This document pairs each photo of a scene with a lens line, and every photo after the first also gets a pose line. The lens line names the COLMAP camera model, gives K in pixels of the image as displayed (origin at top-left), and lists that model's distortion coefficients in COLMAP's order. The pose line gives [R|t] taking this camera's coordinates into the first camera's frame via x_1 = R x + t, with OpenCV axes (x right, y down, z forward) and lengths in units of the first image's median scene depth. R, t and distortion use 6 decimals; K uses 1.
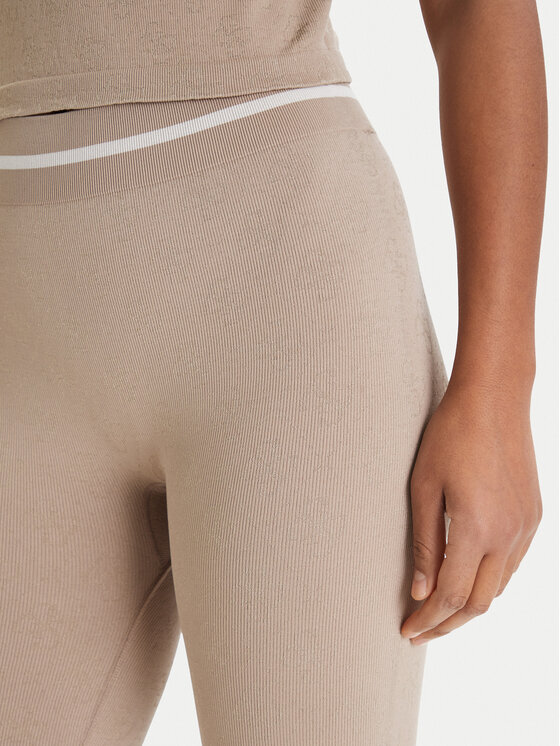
lens RADIAL K [[1459.0, 0, 280.0], [0, 1459.0, 373.0], [0, 0, 1]] dist [0.041914, 0.078401]
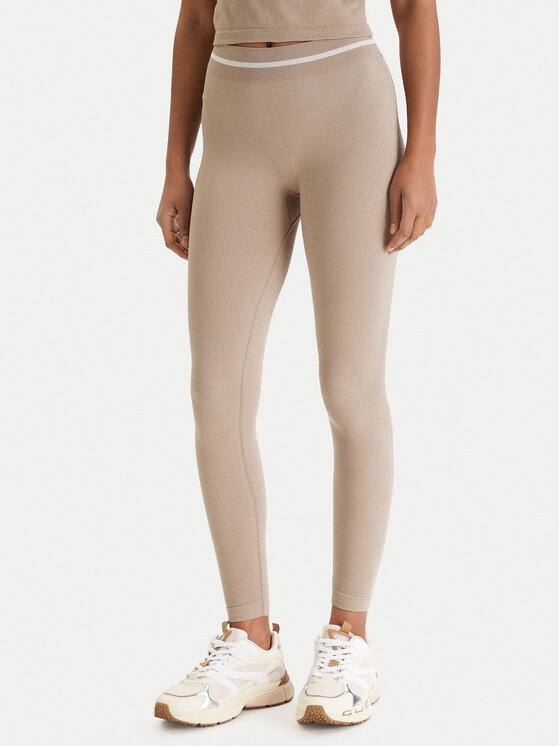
lens RADIAL K [[1774.4, 0, 280.0], [0, 1774.4, 373.0], [0, 0, 1]] dist [-0.028517, -0.565511]
pose [[0.998802, 0.011080, 0.047661, -0.260887], [-0.010392, 0.999838, -0.014664, 0.458224], [-0.047816, 0.014151, 0.998756, -2.227625]]
